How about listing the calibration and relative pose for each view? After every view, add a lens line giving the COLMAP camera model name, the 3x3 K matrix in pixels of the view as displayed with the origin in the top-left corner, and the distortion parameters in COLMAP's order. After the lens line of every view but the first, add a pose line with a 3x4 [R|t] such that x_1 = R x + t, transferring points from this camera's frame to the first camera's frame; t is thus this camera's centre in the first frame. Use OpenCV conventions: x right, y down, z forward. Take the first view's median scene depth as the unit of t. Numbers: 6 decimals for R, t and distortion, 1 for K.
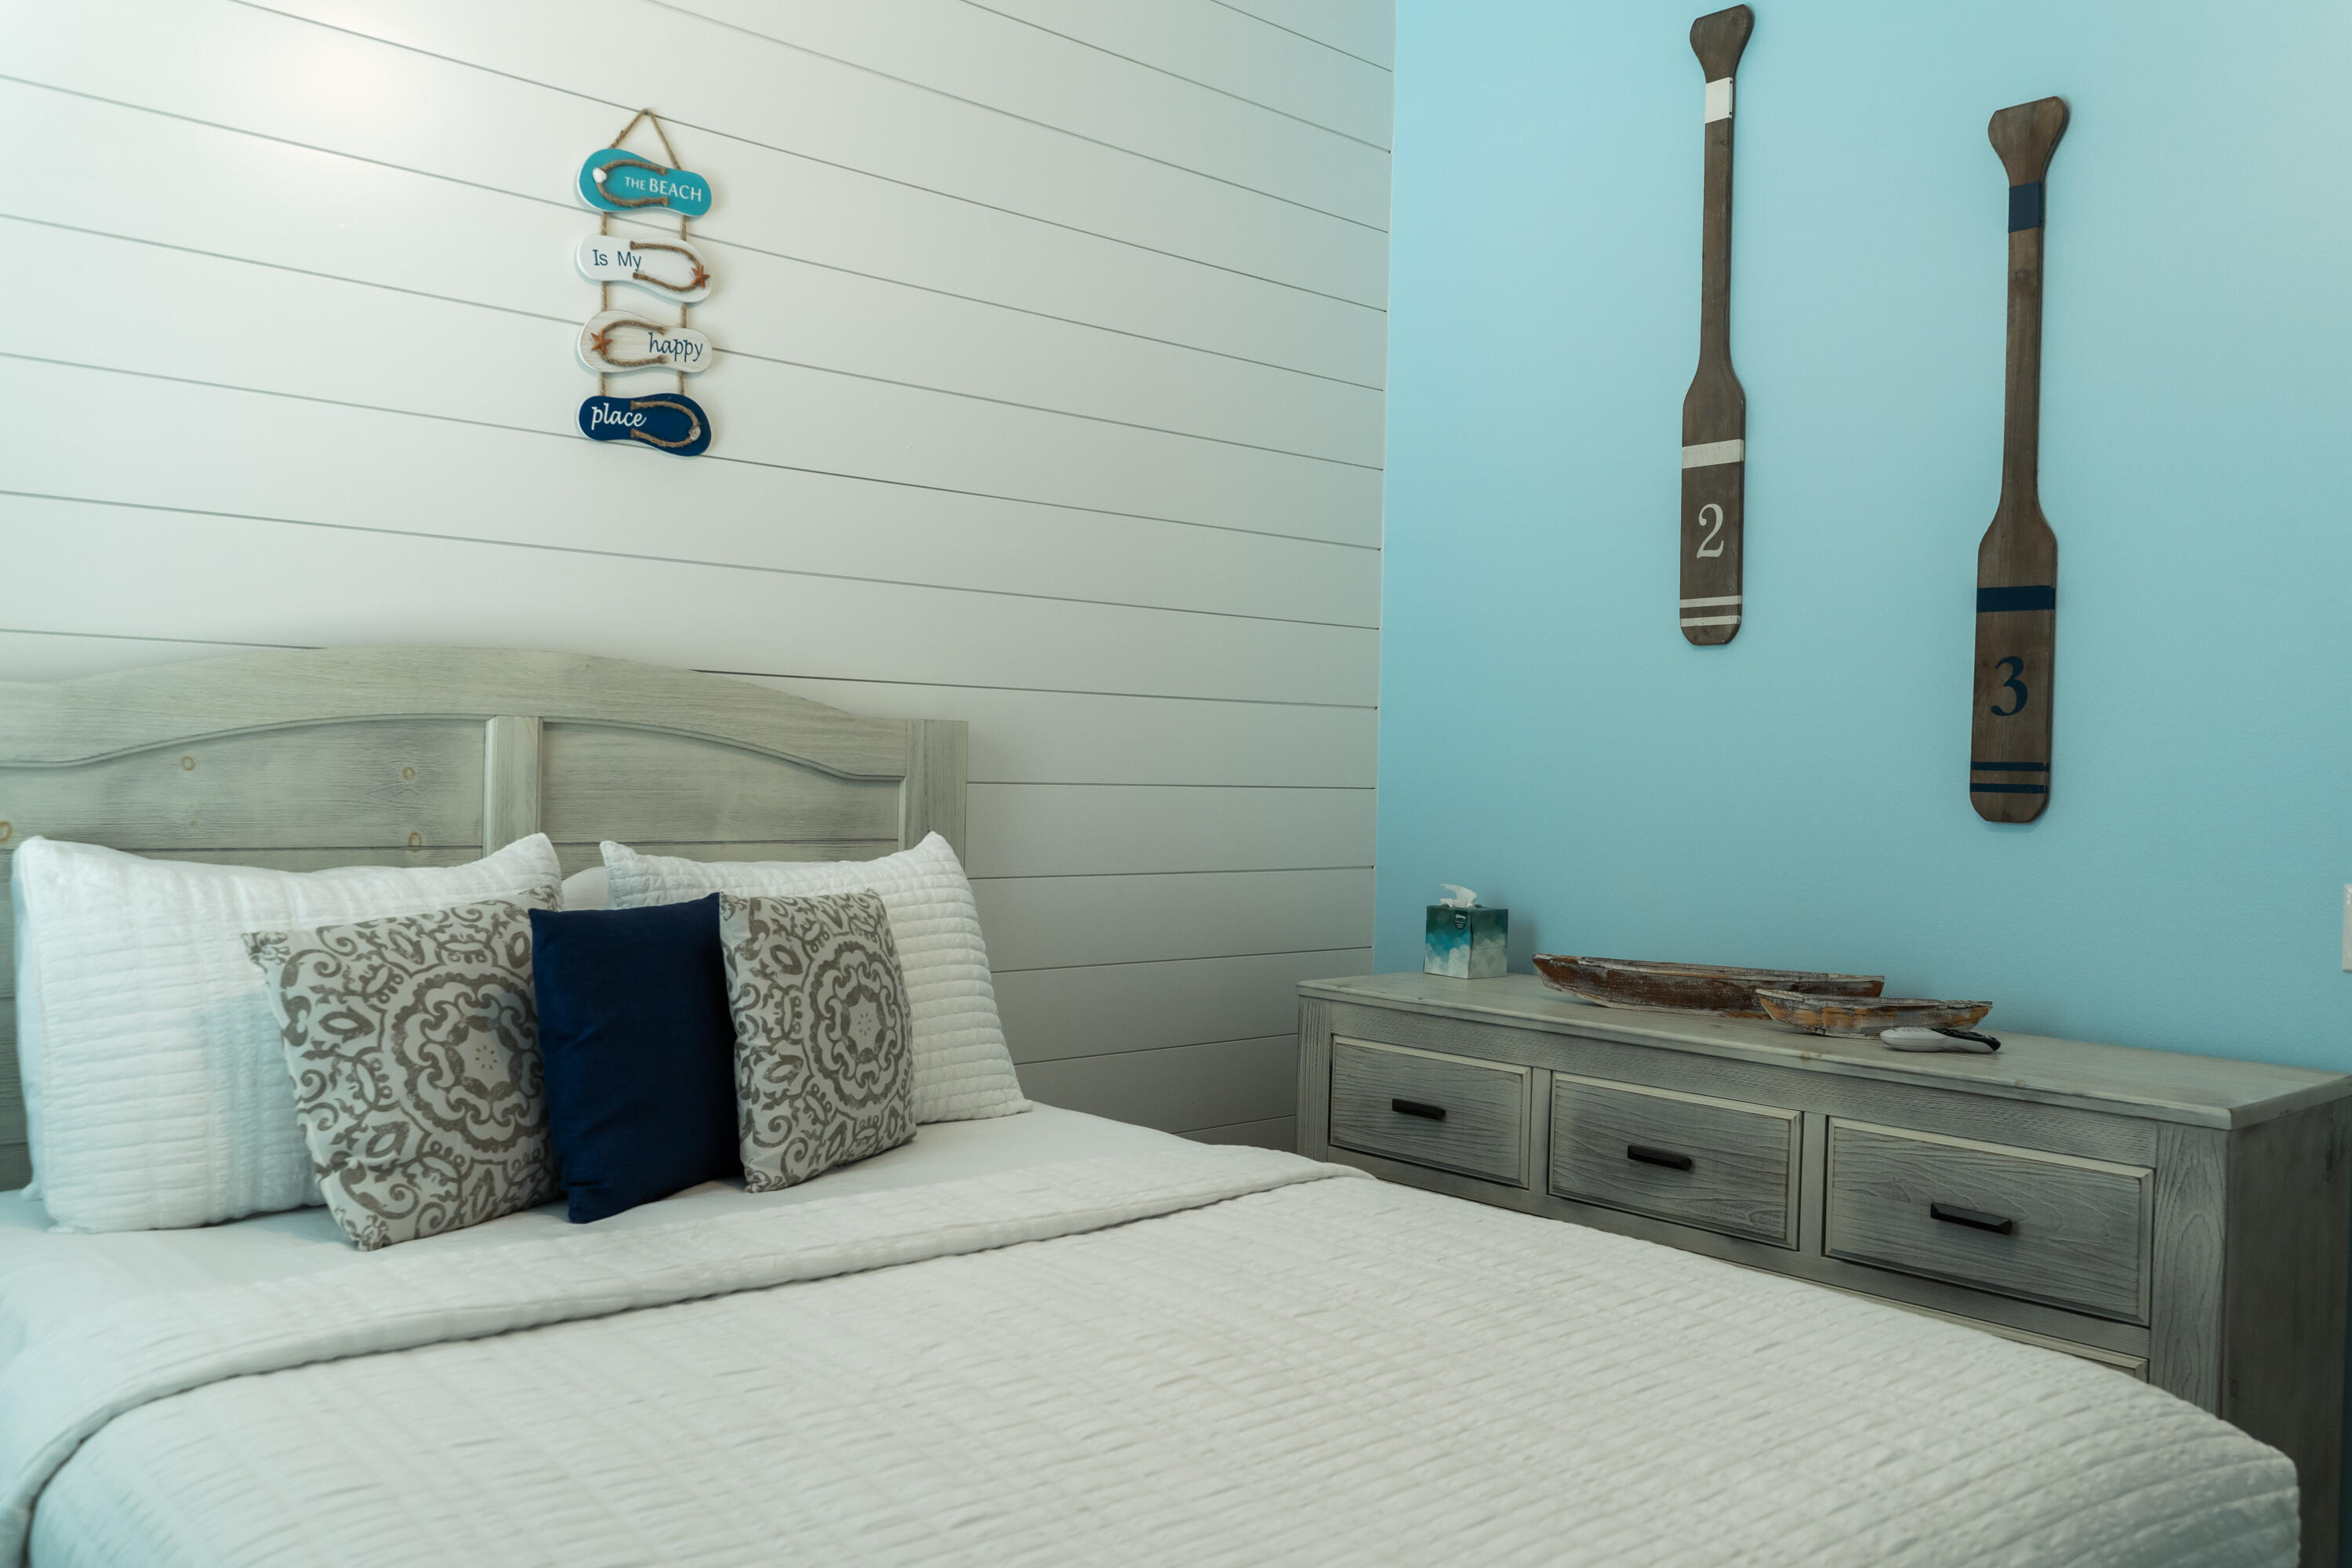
lens RADIAL K [[1894.4, 0, 1176.0], [0, 1894.4, 784.0], [0, 0, 1]] dist [0.003013, -0.009898]
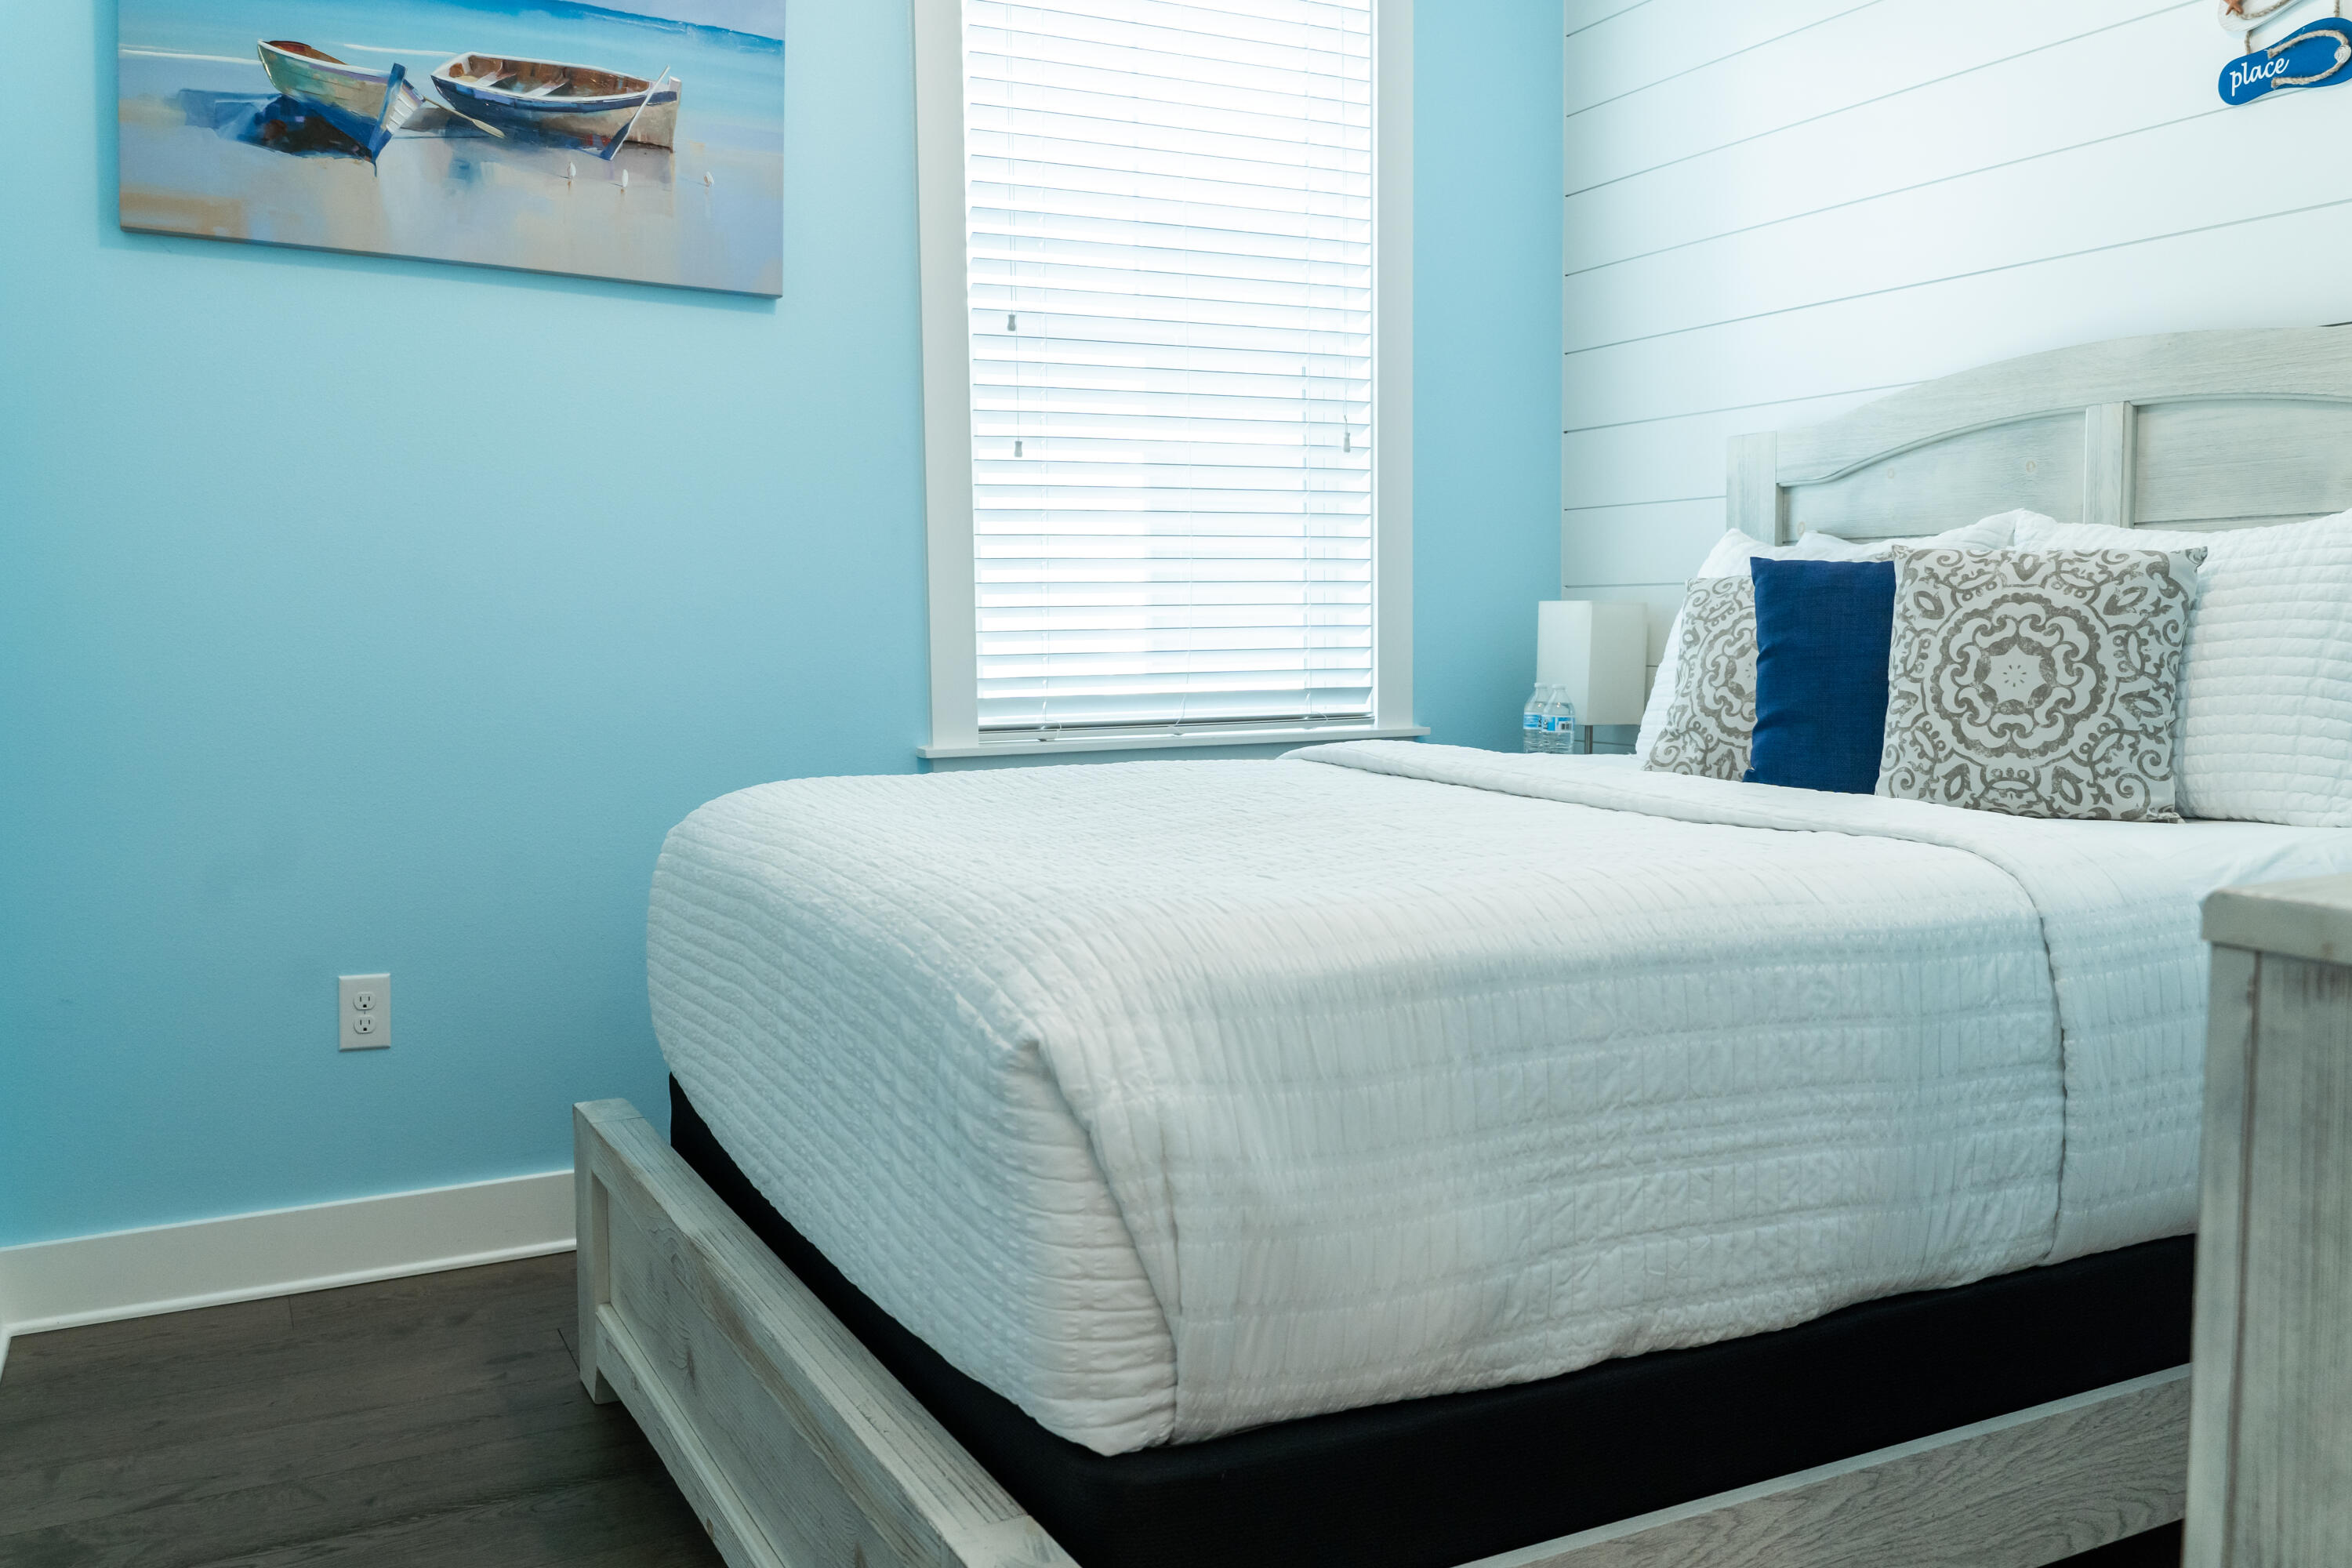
lens RADIAL K [[1923.8, 0, 1176.0], [0, 1923.8, 784.0], [0, 0, 1]] dist [0.006111, -0.000442]
pose [[-0.265598, 0.062509, -0.962055, 0.941860], [-0.006401, 0.997759, 0.066596, 0.120813], [0.964063, 0.023846, -0.264603, 0.857407]]
